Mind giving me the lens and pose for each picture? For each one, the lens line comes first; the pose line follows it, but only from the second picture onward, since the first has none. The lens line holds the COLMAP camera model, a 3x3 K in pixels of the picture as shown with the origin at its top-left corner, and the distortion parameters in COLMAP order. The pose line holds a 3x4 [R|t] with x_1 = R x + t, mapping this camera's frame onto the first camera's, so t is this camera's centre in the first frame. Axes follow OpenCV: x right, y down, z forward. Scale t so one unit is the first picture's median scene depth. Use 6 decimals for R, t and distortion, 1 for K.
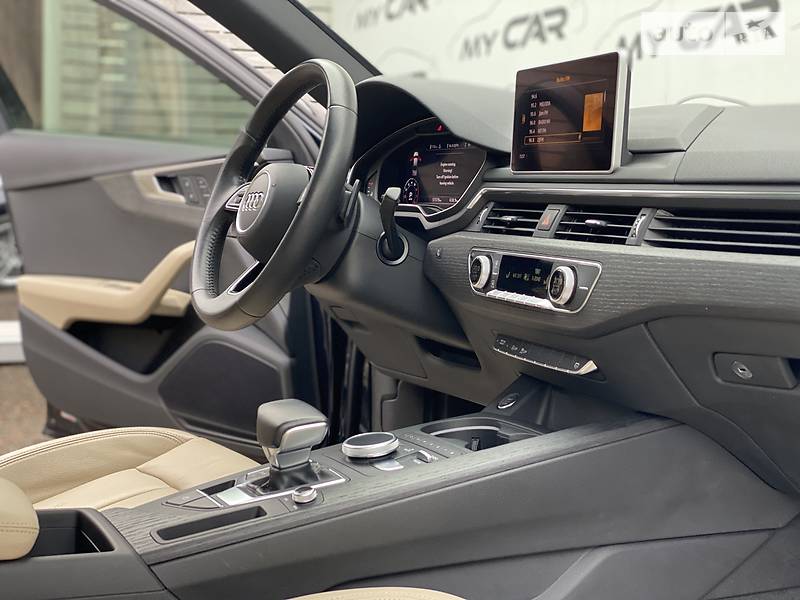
lens RADIAL K [[1202.6, 0, 396.0], [0, 1202.6, 295.7], [0, 0, 1]] dist [0.084922, 0.000000]
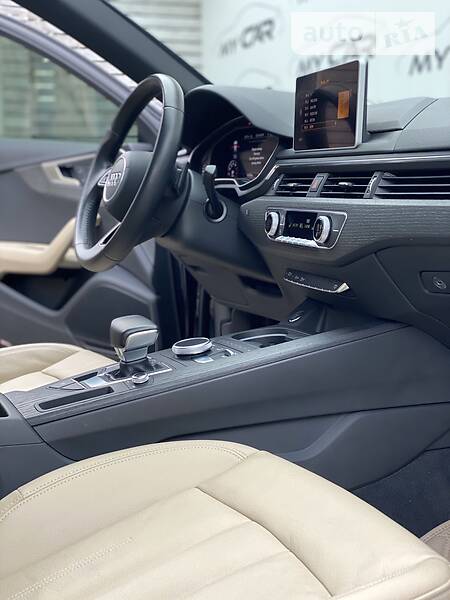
lens RADIAL K [[901.9, 0, 226.0], [0, 901.9, 304.0], [0, 0, 1]] dist [0.084922, 0.000000]
pose [[0.998778, -0.020812, -0.044821, 0.060576], [0.022950, 0.998597, 0.047716, 0.021541], [0.043765, -0.048686, 0.997855, -0.053965]]
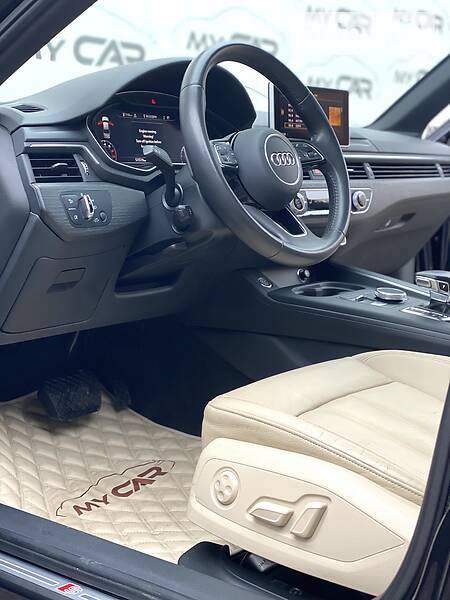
lens RADIAL K [[901.9, 0, 225.4], [0, 901.9, 304.0], [0, 0, 1]] dist [0.084922, 0.000000]
pose [[-0.409325, -0.119501, 0.904529, -1.041694], [0.089681, 0.981315, 0.170228, -0.102752], [-0.907970, 0.150798, -0.390960, 1.585530]]
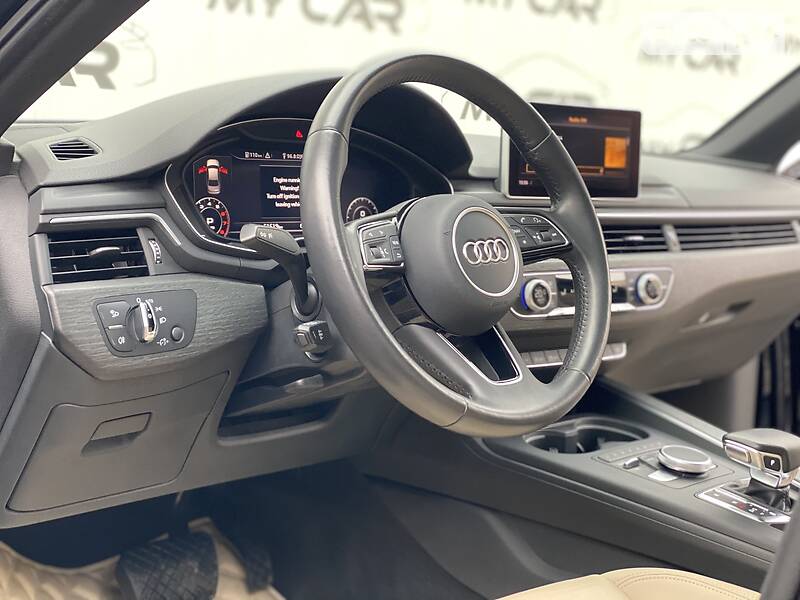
lens RADIAL K [[1202.6, 0, 392.8], [0, 1202.6, 292.1], [0, 0, 1]] dist [0.084922, 0.000000]
pose [[-0.287793, -0.119184, 0.950247, -0.872447], [0.052065, 0.988812, 0.139789, -0.171408], [-0.956276, 0.089705, -0.278368, 1.388823]]
